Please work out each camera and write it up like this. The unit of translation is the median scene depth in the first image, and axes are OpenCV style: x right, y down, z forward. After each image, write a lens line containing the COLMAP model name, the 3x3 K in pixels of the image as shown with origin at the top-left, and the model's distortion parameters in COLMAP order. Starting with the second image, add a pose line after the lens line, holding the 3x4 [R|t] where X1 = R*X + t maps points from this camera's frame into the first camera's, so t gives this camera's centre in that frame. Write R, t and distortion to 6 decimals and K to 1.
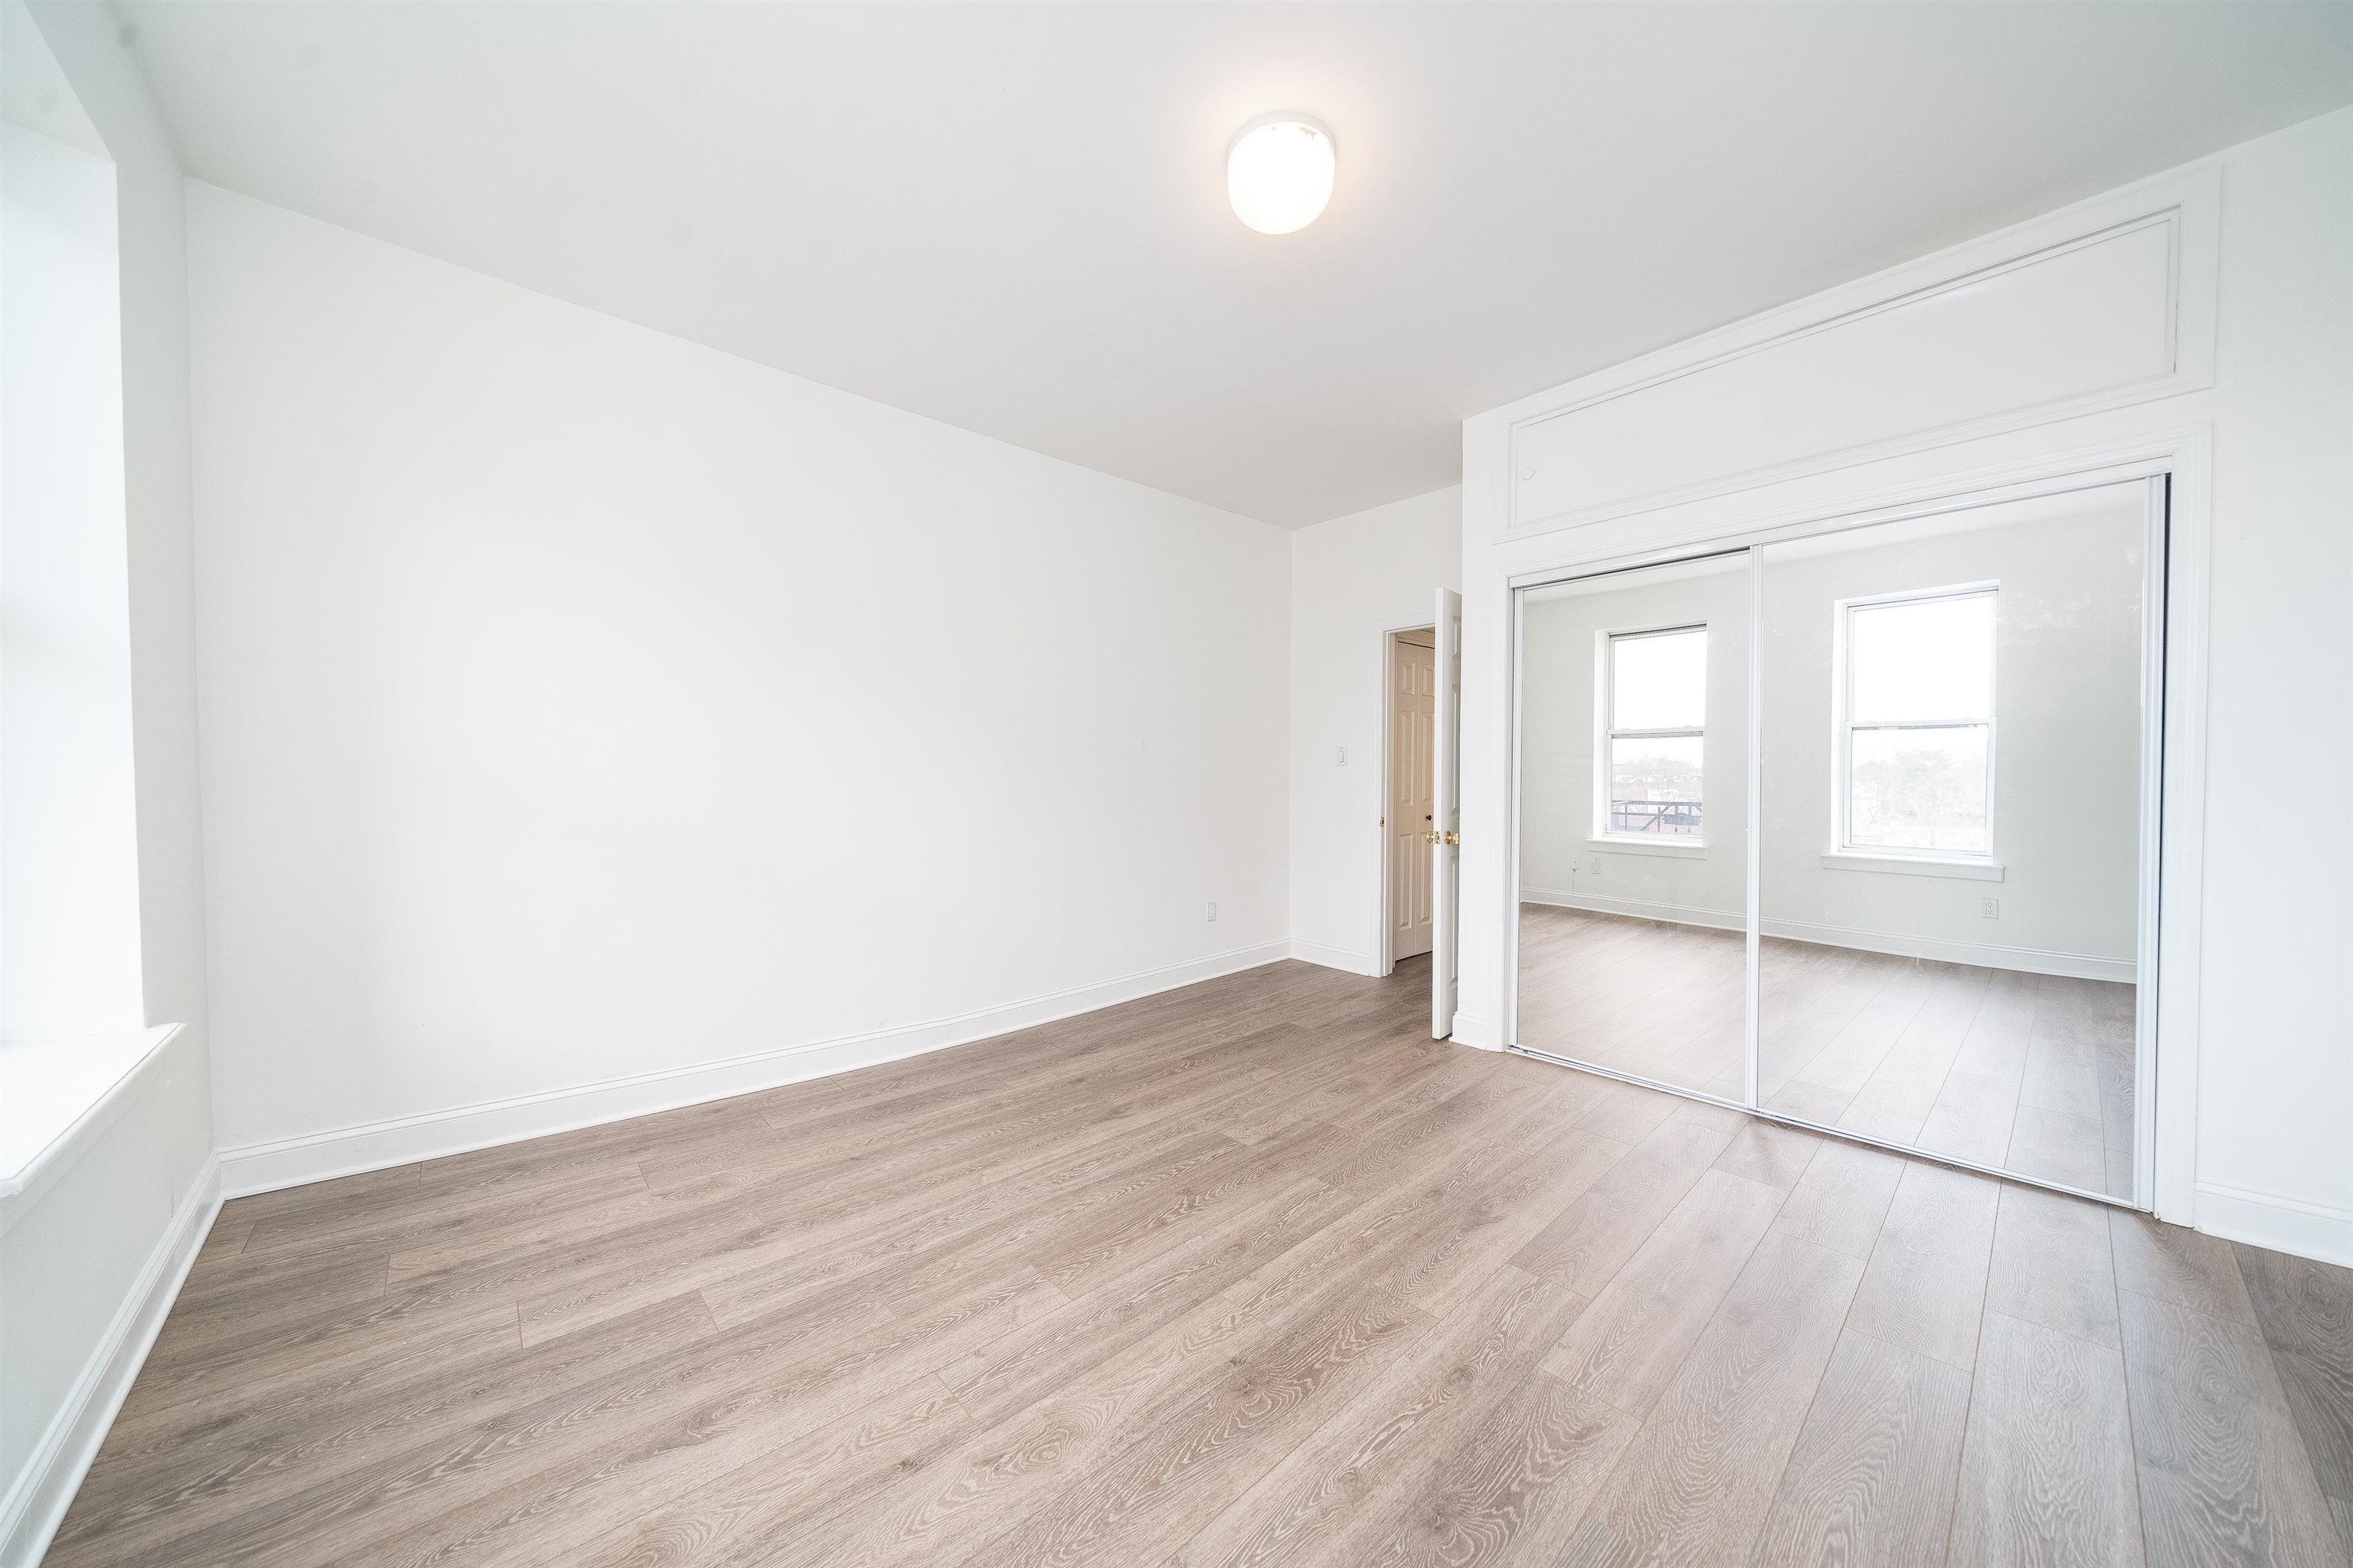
lens RADIAL K [[801.8, 0, 1176.5], [0, 801.8, 784.0], [0, 0, 1]] dist [-0.003901, 0.000176]
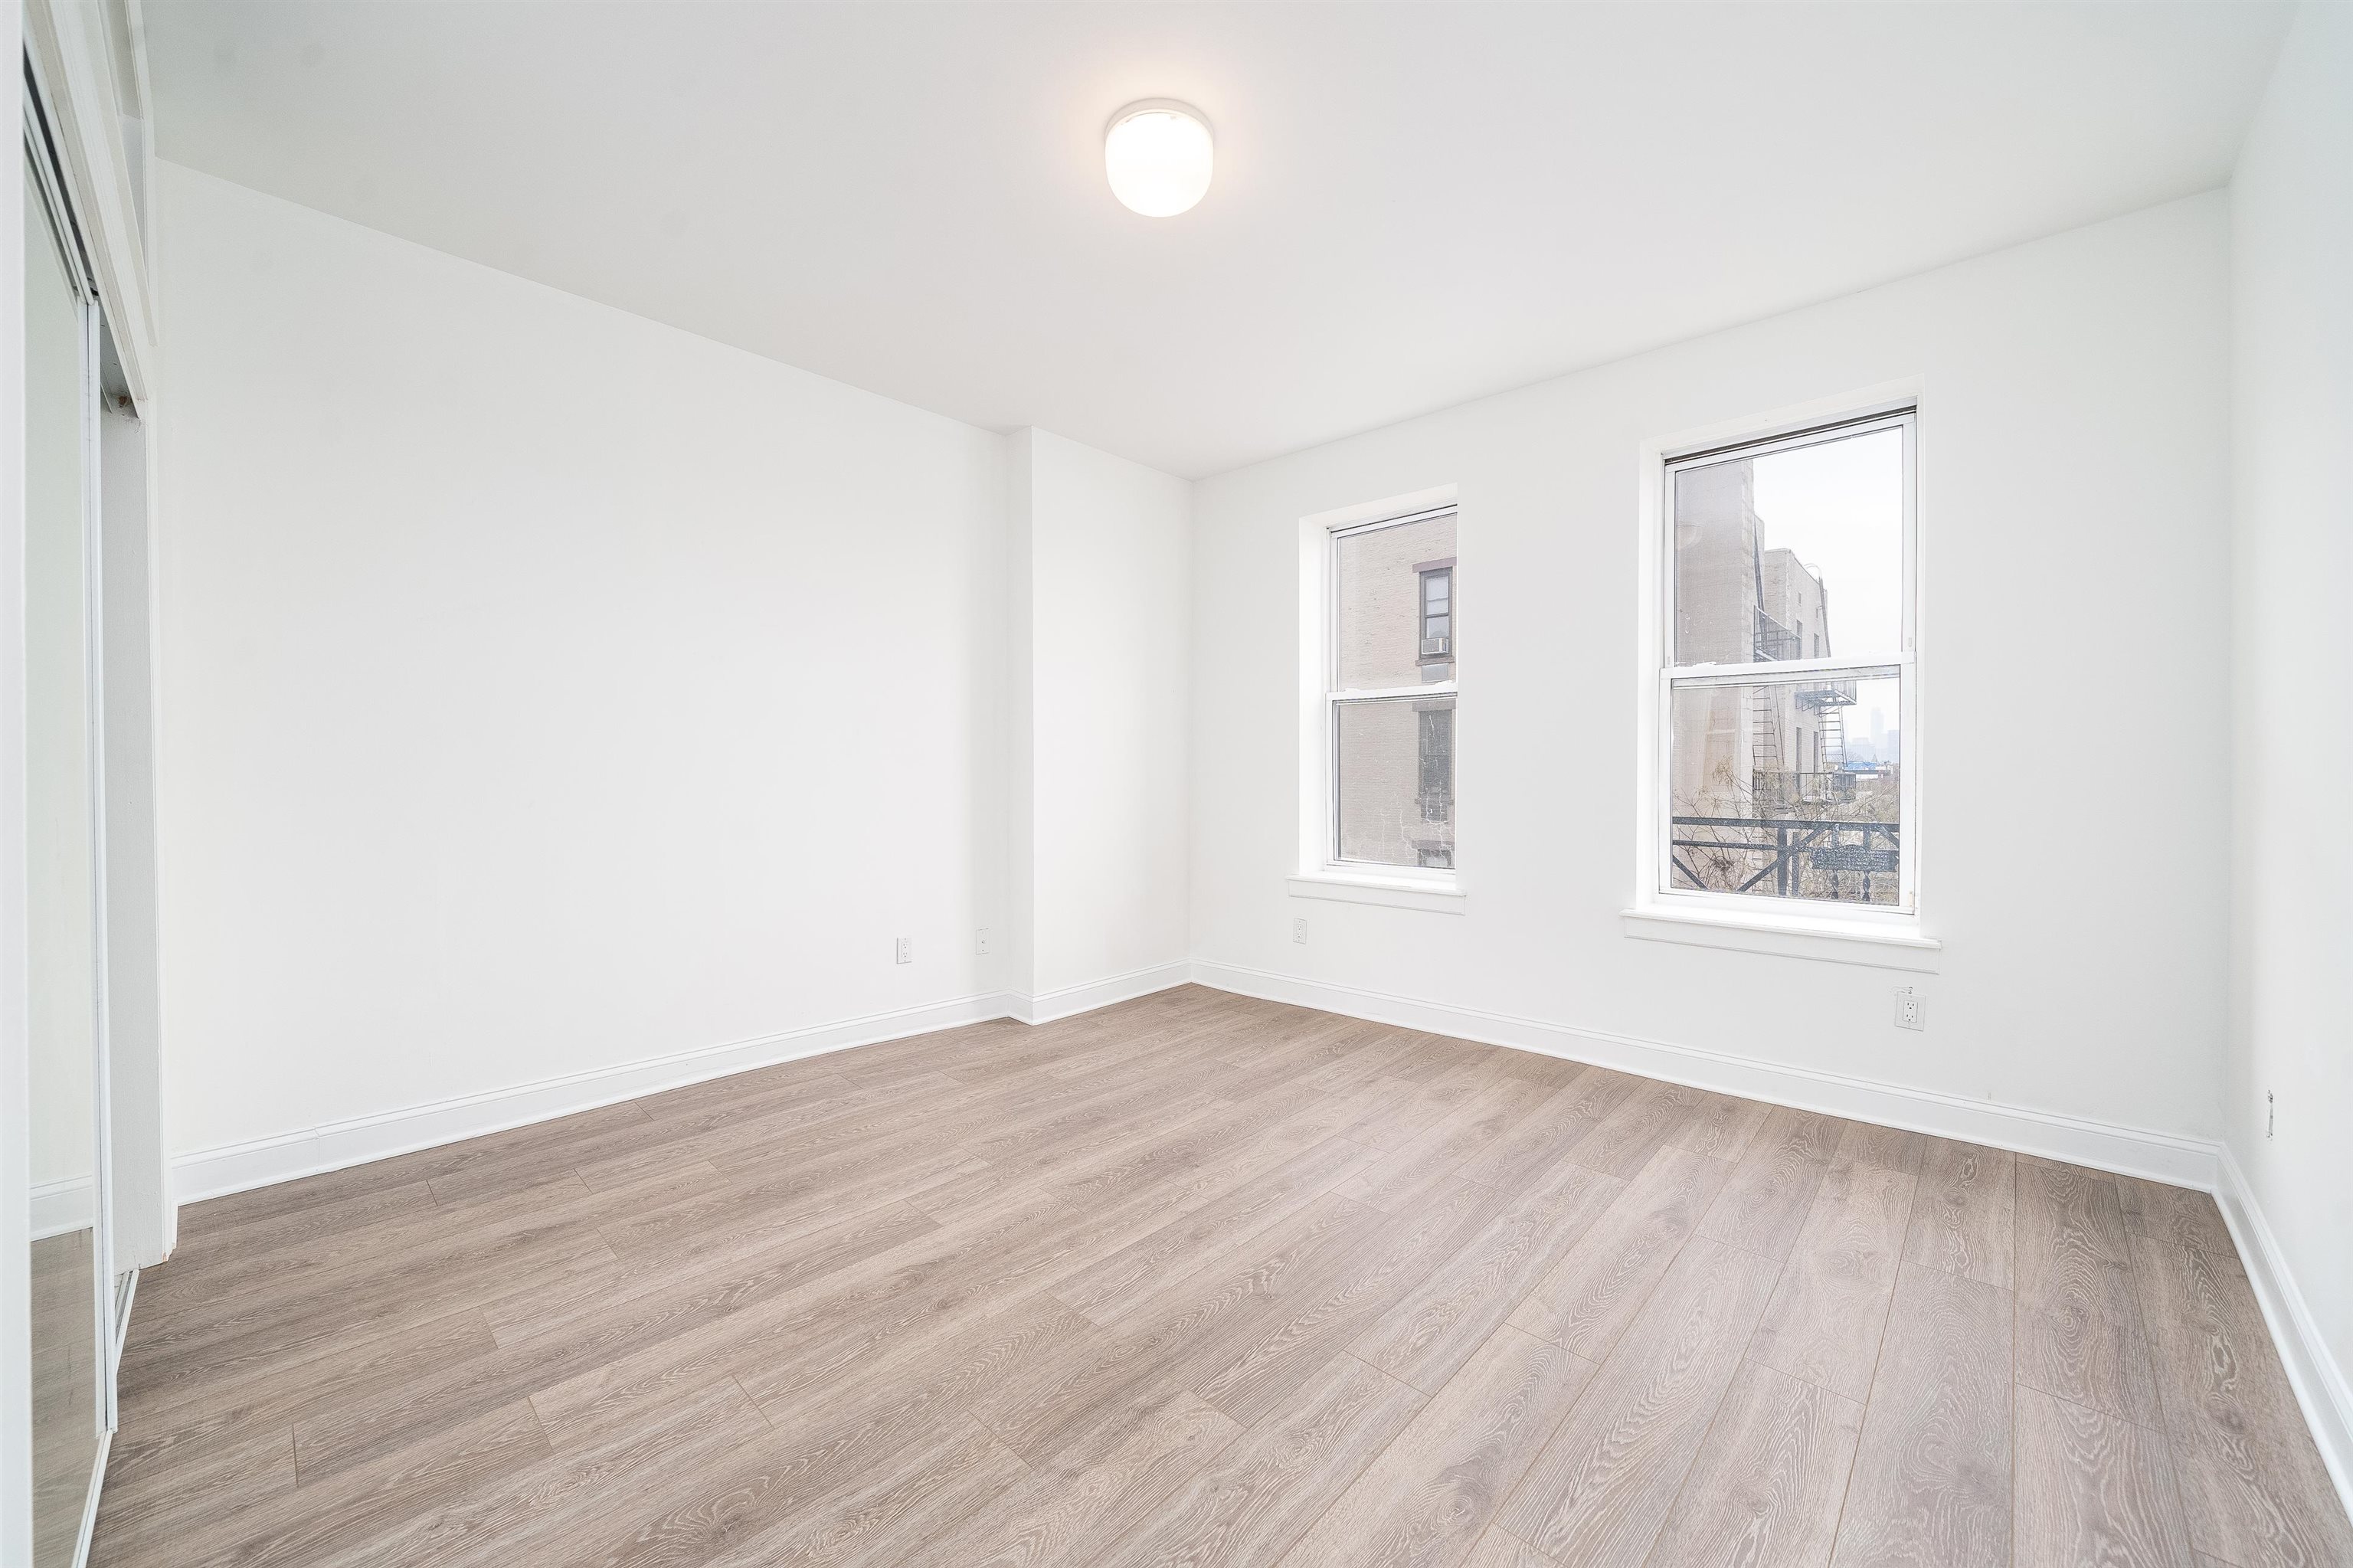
lens RADIAL K [[887.8, 0, 1176.5], [0, 887.8, 784.0], [0, 0, 1]] dist [-0.001248, -0.000080]
pose [[-0.996745, -0.000834, -0.080611, 0.192402], [-0.002995, 0.999639, 0.026689, -0.014963], [0.080559, 0.026843, -0.996388, 2.077461]]
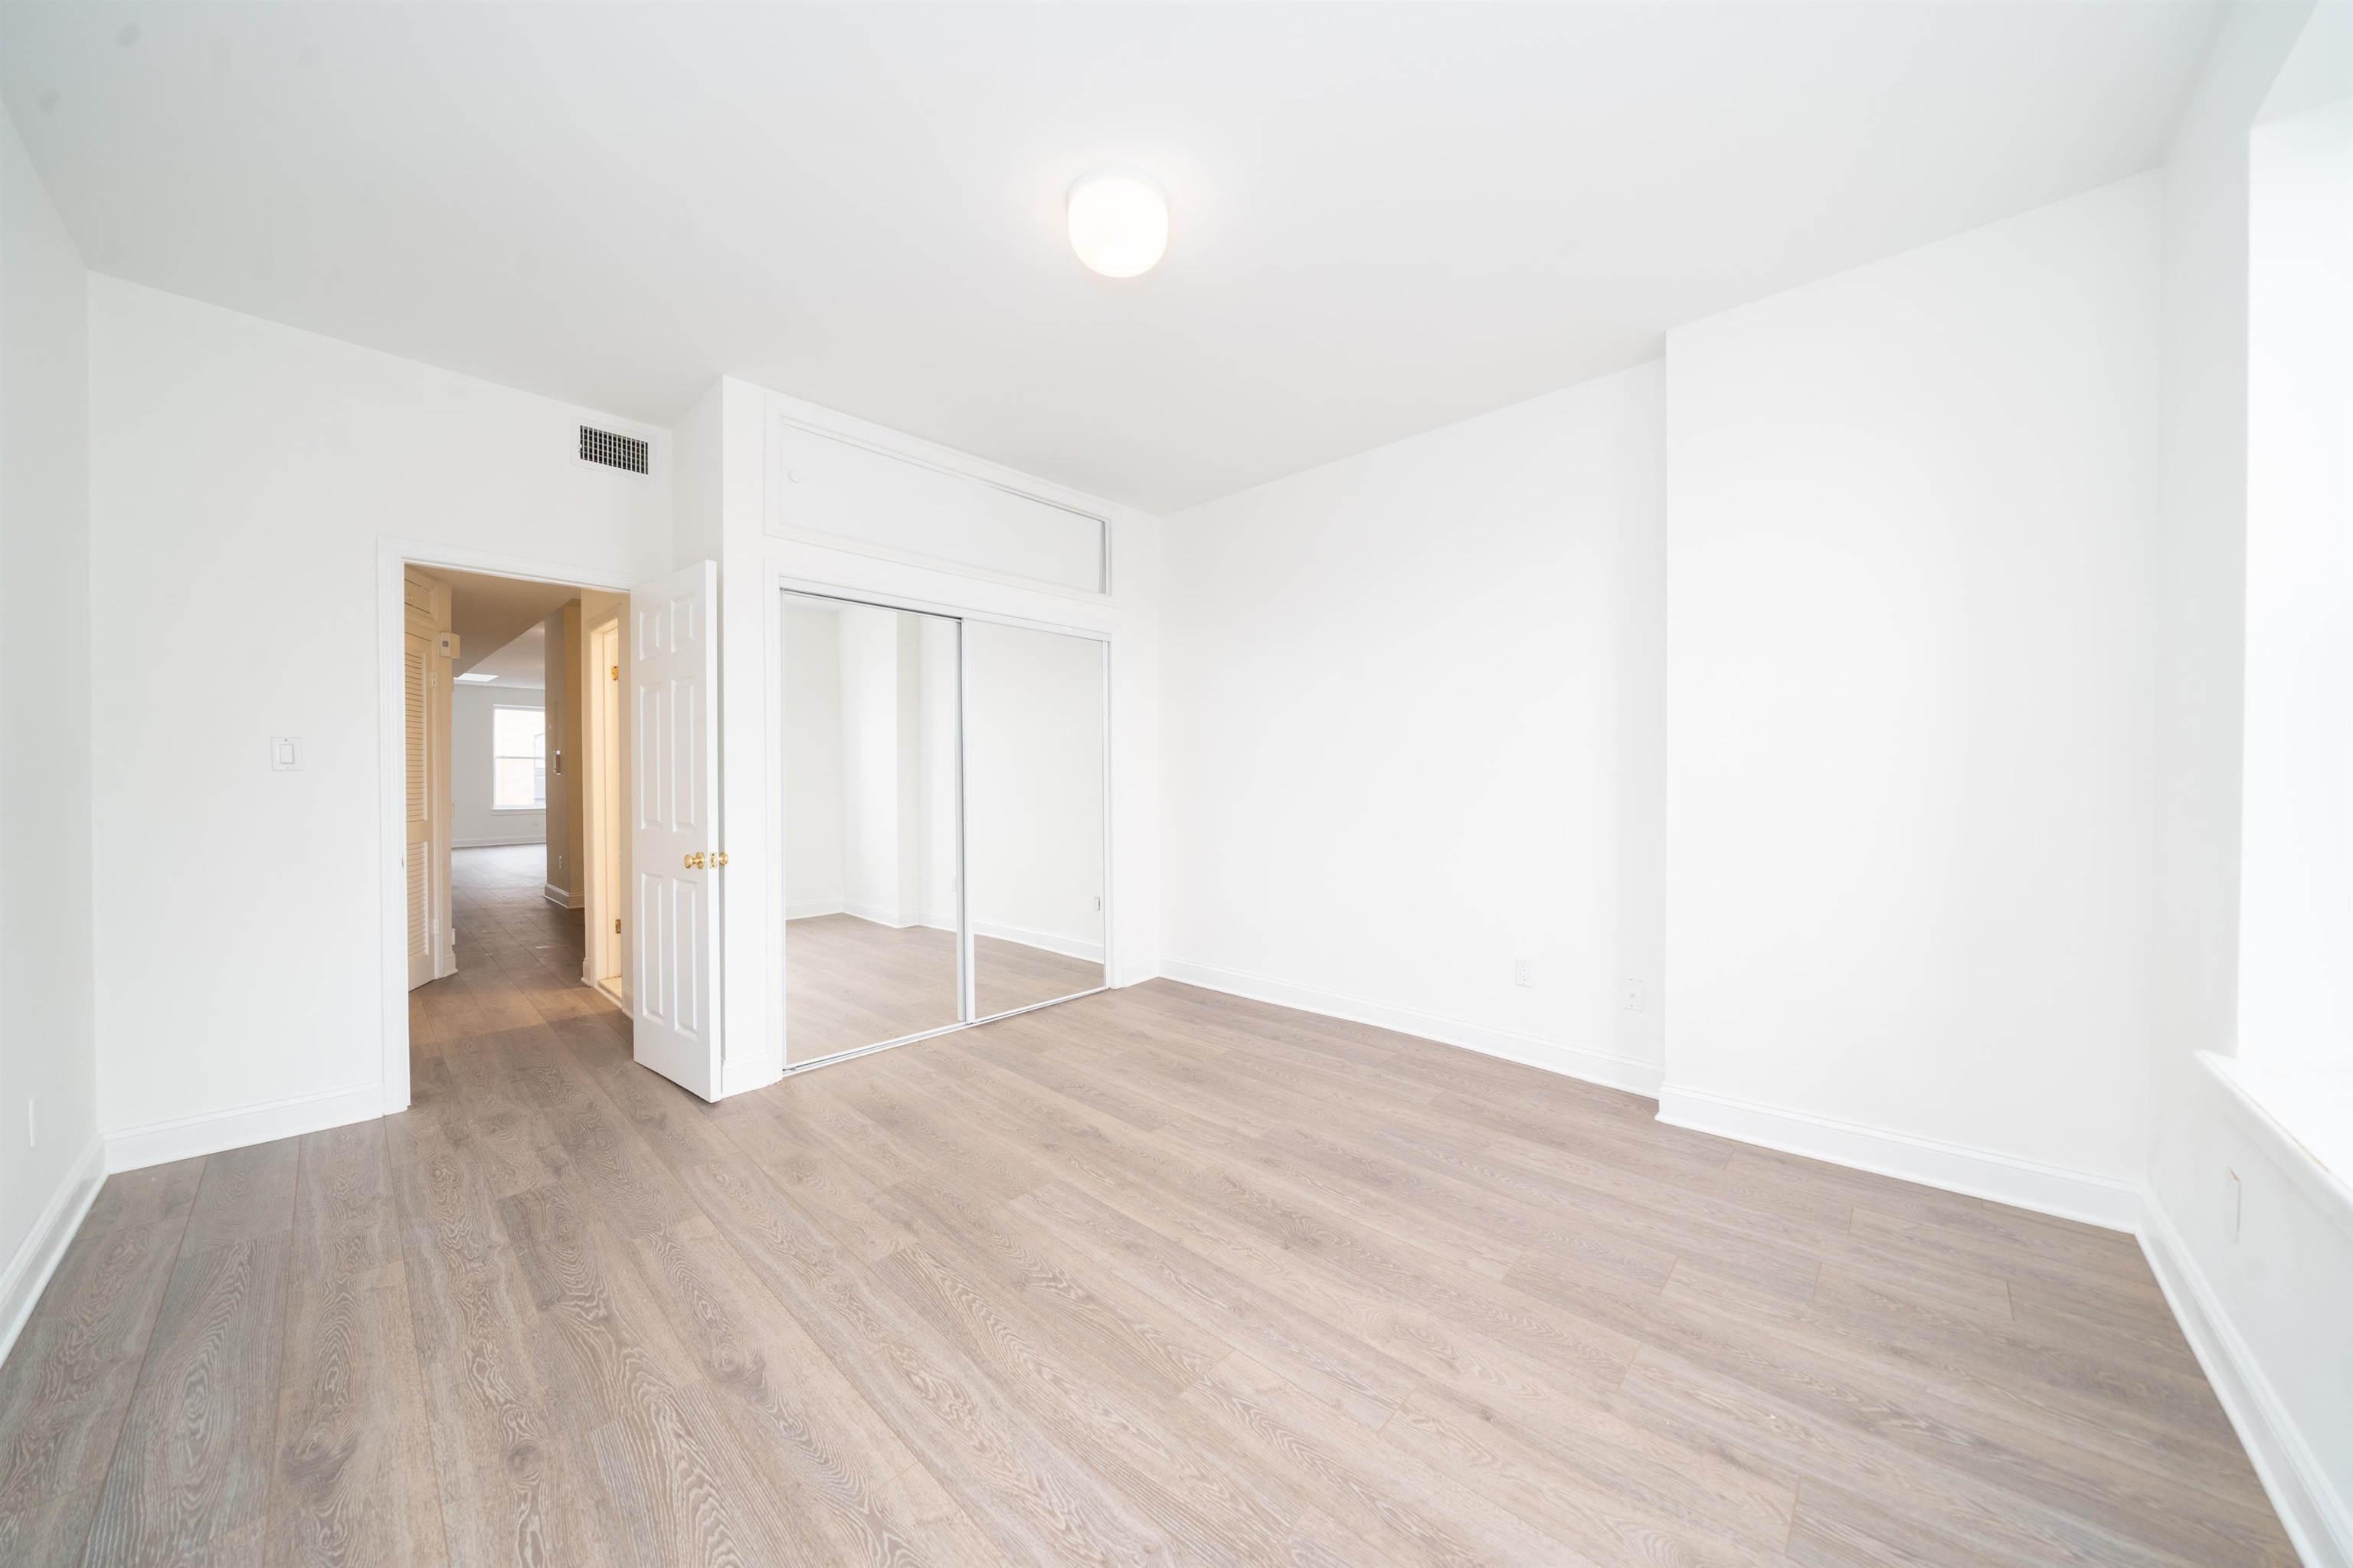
lens RADIAL K [[801.8, 0, 1176.5], [0, 801.8, 784.0], [0, 0, 1]] dist [-0.003901, 0.000176]
pose [[-0.083829, -0.005196, 0.996467, -0.938284], [0.014900, 0.999868, 0.006467, -0.017958], [-0.996369, 0.015390, -0.083740, 1.015752]]
